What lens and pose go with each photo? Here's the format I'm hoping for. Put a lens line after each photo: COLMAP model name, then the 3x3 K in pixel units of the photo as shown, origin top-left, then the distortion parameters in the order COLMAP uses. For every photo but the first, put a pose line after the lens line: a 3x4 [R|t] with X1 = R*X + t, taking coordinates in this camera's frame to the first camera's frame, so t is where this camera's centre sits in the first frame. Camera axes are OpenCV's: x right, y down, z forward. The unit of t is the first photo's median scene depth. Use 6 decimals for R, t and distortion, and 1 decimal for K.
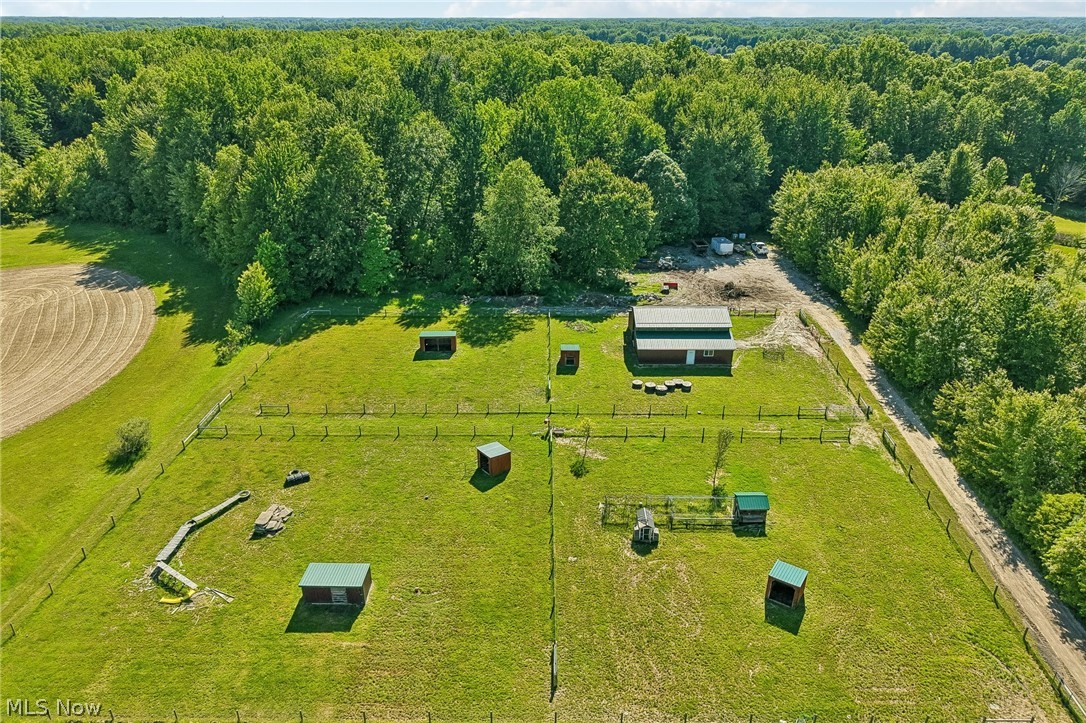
lens RADIAL K [[727.8, 0, 529.4], [0, 727.8, 358.7], [0, 0, 1]] dist [0.009396, -0.000312]
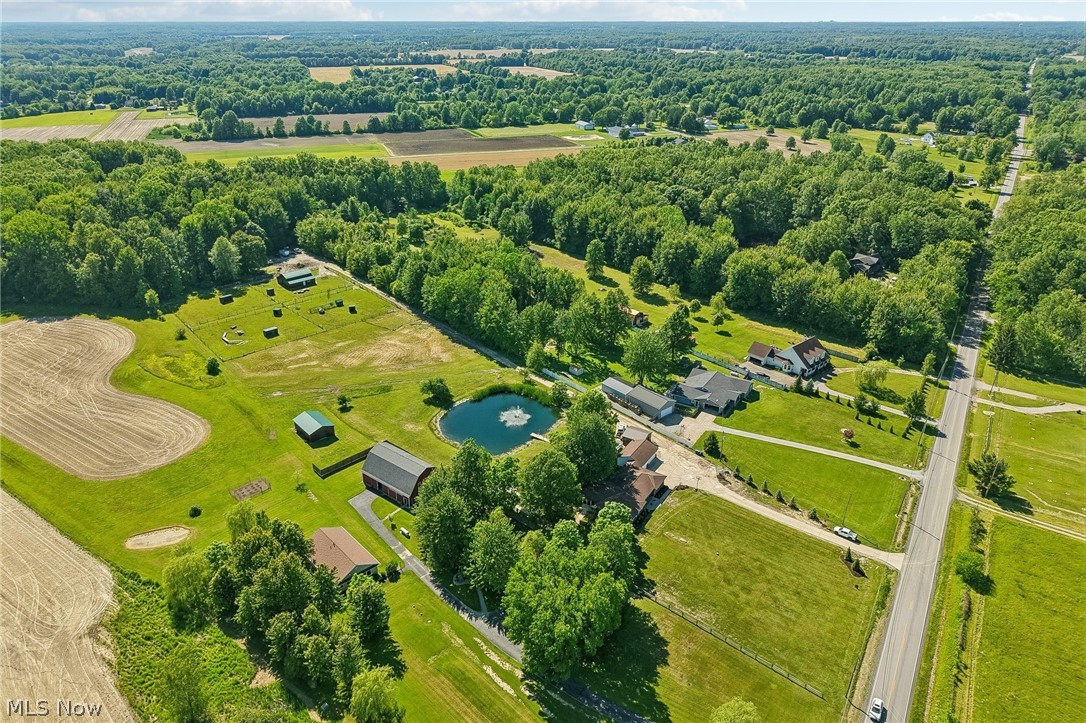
lens RADIAL K [[727.8, 0, 529.4], [0, 727.8, 358.7], [0, 0, 1]] dist [0.009396, -0.000312]
pose [[0.721852, -0.294278, 0.626363, -1.021850], [0.298093, 0.949035, 0.102338, 0.242218], [-0.624556, 0.112842, 0.772785, -1.838542]]
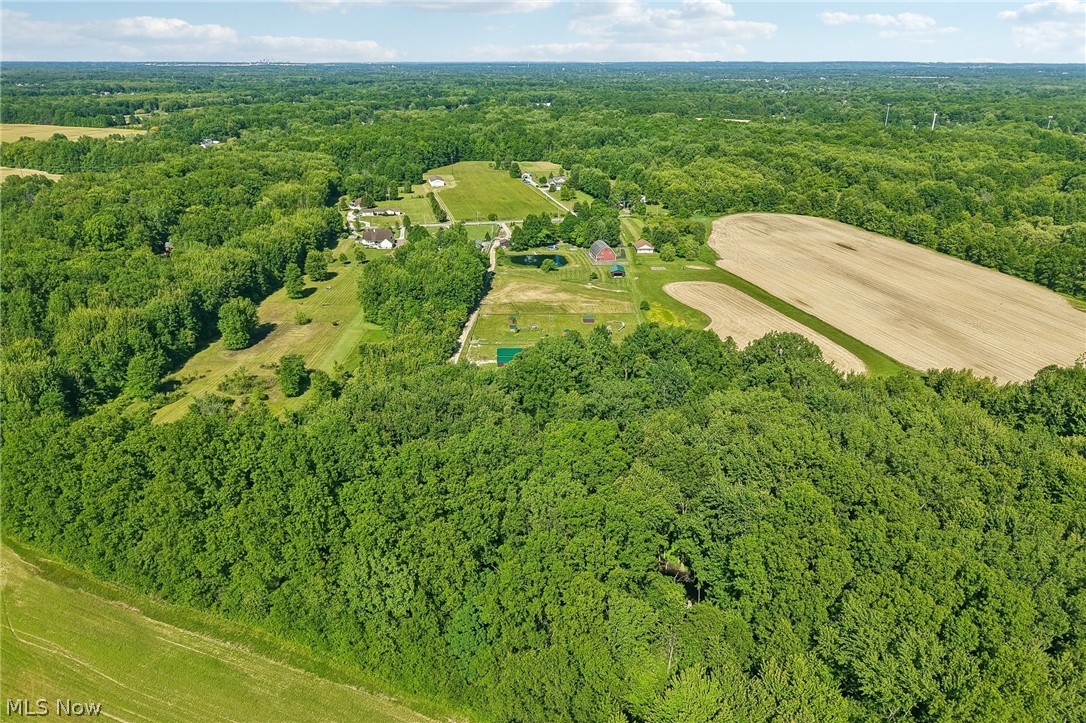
lens RADIAL K [[718.7, 0, 539.0], [0, 718.7, 360.1], [0, 0, 1]] dist [0.033680, -0.041620]
pose [[-0.998822, 0.017143, -0.045391, 0.192811], [-0.021846, 0.676410, 0.736201, -1.783178], [0.043324, 0.736326, -0.675239, 2.463098]]
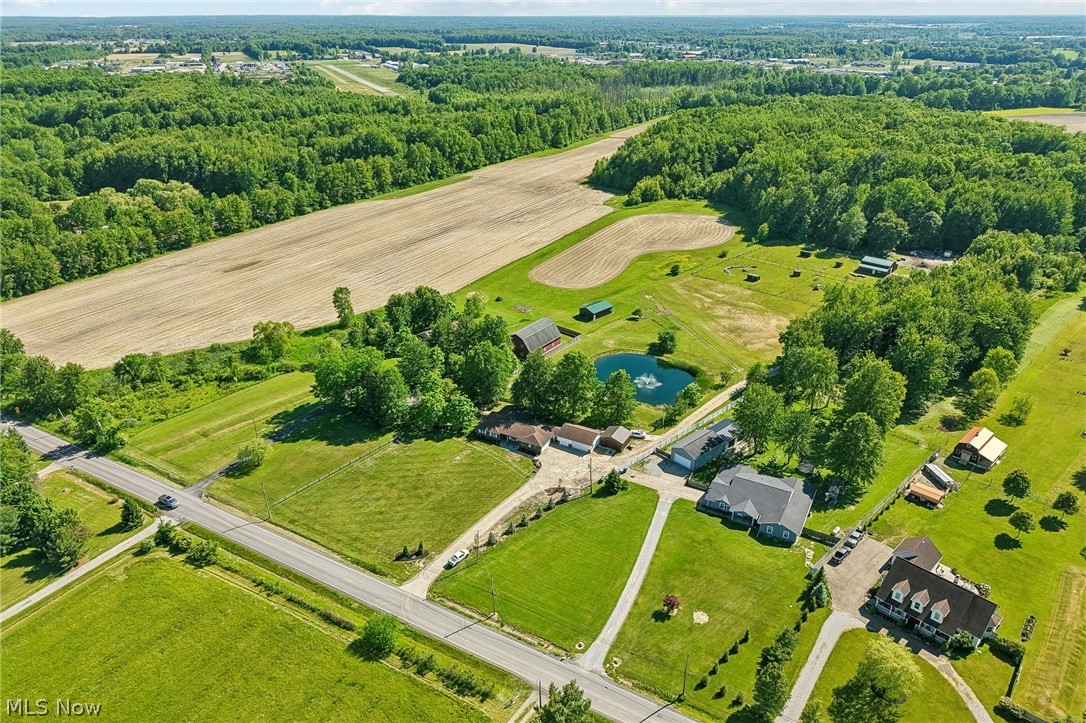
lens RADIAL K [[718.7, 0, 539.0], [0, 718.7, 360.1], [0, 0, 1]] dist [0.033680, -0.041620]
pose [[0.734111, 0.293931, -0.612116, 1.001175], [-0.289064, 0.950972, 0.109971, 0.375944], [0.614429, 0.096210, 0.783084, -2.039189]]
